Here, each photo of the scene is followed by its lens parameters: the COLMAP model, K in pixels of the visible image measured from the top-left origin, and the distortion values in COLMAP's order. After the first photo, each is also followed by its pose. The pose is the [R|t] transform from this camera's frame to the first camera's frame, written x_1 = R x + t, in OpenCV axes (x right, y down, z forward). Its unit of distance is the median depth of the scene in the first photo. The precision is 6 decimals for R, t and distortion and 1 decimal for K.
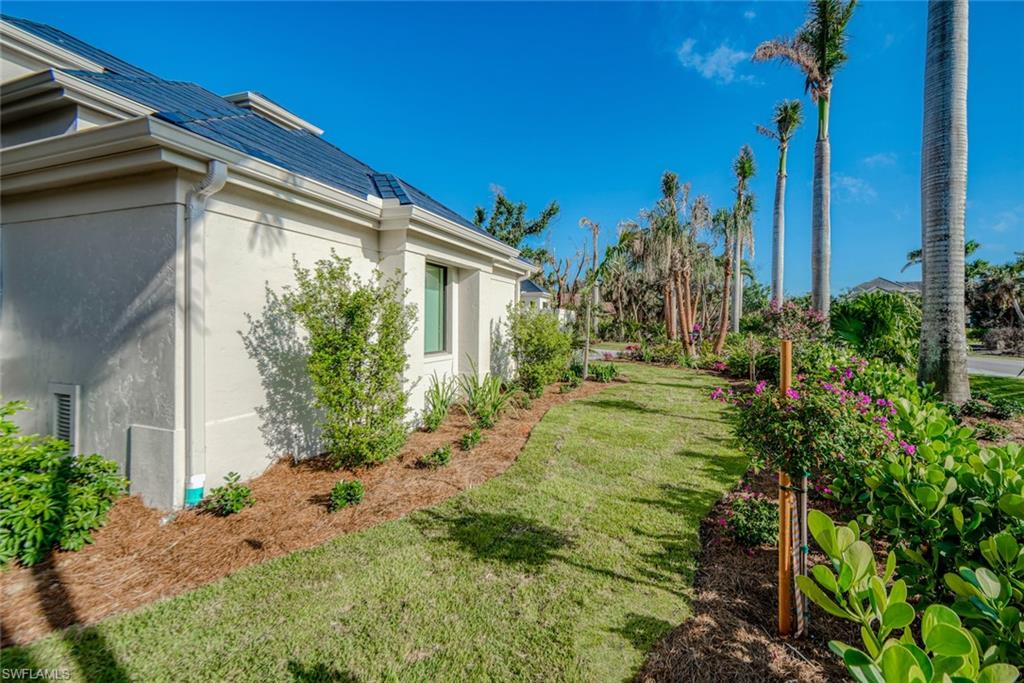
lens RADIAL K [[423.8, 0, 547.1], [0, 423.8, 327.6], [0, 0, 1]] dist [-0.009423, 0.000888]
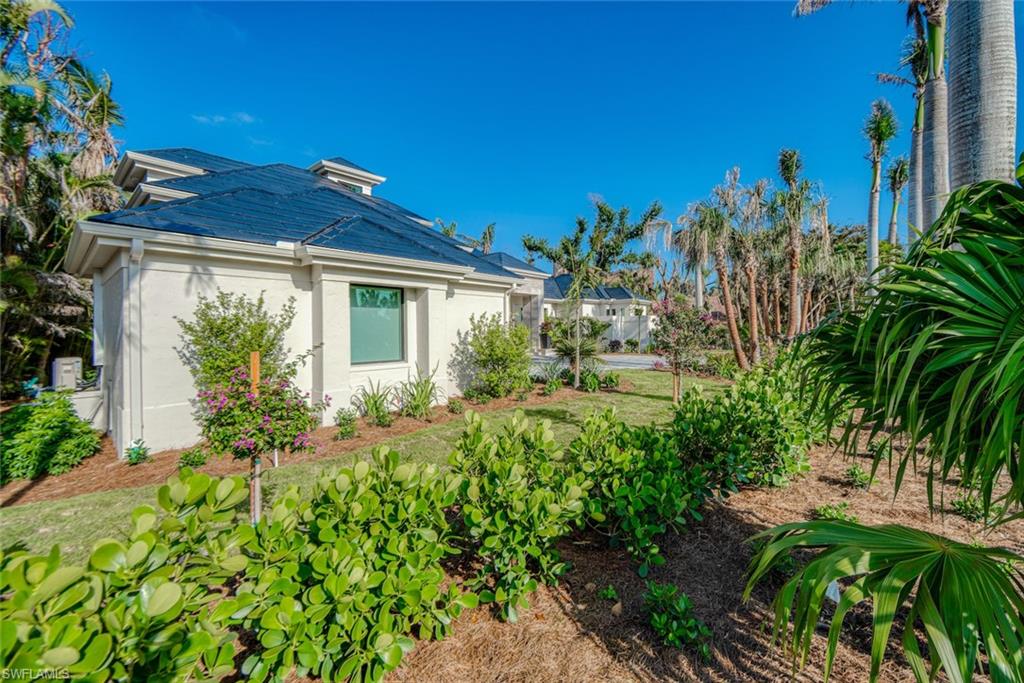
lens RADIAL K [[423.8, 0, 516.9], [0, 423.8, 332.3], [0, 0, 1]] dist [-0.009423, 0.000888]
pose [[0.921534, -0.024203, -0.387542, 0.329530], [0.020742, 0.999699, -0.013111, 0.000302], [0.387743, 0.004043, 0.921759, 0.033174]]
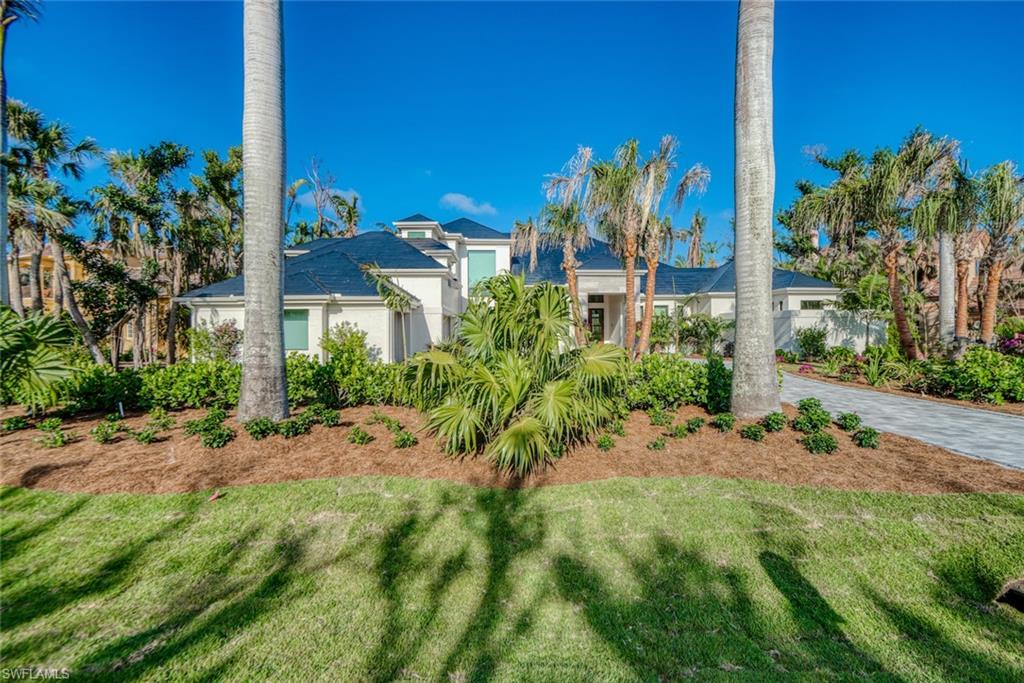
lens RADIAL K [[423.8, 0, 507.5], [0, 423.8, 340.9], [0, 0, 1]] dist [-0.009423, 0.000888]
pose [[0.370378, -0.004873, -0.928868, 1.367915], [0.012823, 0.999918, -0.000133, 0.015205], [0.928792, -0.011862, 0.370411, 0.760912]]
